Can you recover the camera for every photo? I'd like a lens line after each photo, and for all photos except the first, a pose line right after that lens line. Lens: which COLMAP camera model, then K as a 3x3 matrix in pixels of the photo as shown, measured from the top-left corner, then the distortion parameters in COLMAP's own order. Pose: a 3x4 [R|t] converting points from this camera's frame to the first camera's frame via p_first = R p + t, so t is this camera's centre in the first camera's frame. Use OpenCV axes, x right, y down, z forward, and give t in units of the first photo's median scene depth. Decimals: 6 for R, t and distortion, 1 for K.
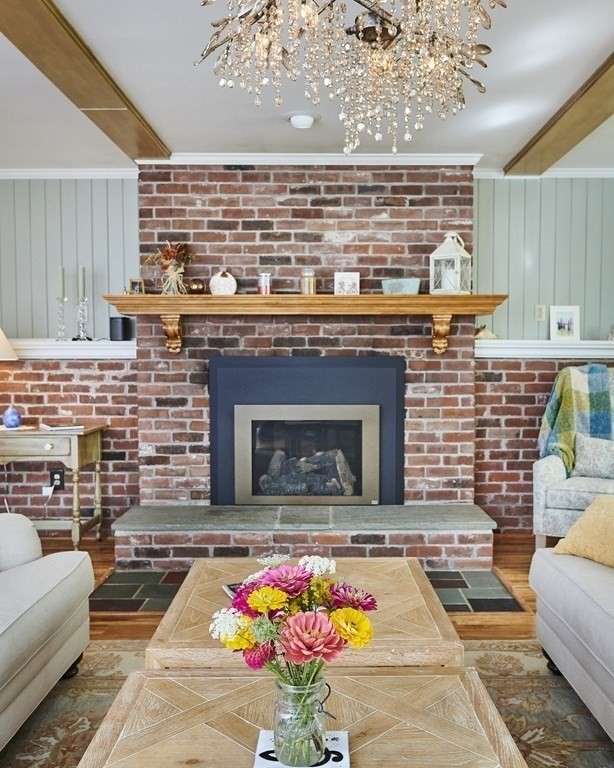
lens RADIAL K [[724.2, 0, 313.2], [0, 724.2, 390.1], [0, 0, 1]] dist [0.006647, 0.000000]
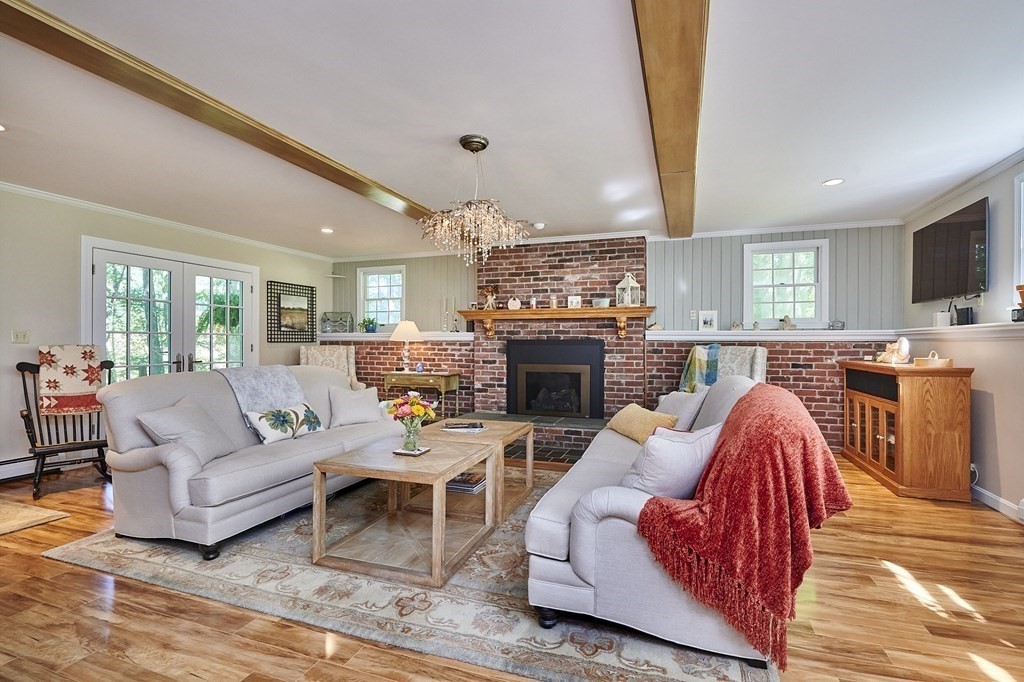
lens RADIAL K [[501.9, 0, 504.6], [0, 501.9, 340.6], [0, 0, 1]] dist [-0.008029, -0.001176]
pose [[0.936484, 0.001164, -0.350708, 0.338356], [-0.017836, 0.998858, -0.044312, 0.018085], [0.350256, 0.047753, 0.935436, -0.307655]]
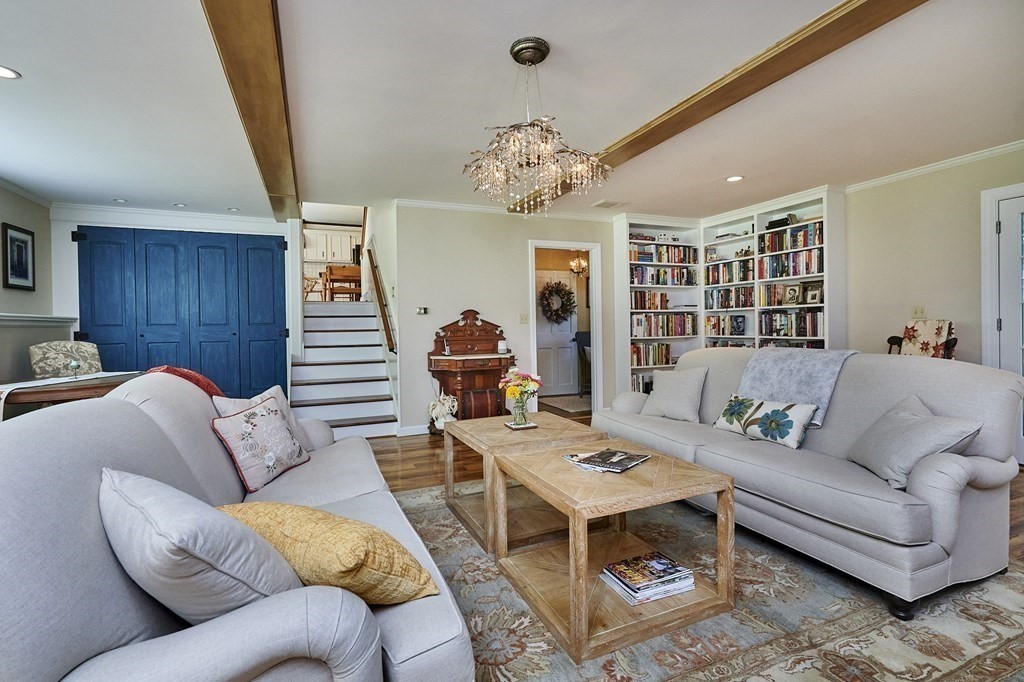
lens RADIAL K [[457.4, 0, 498.5], [0, 457.4, 325.4], [0, 0, 1]] dist [0.002904, 0.000442]
pose [[-0.928149, 0.015641, -0.371879, 0.258786], [0.000095, 0.999127, 0.041784, -0.027557], [0.372208, 0.038747, -0.927340, 0.814704]]
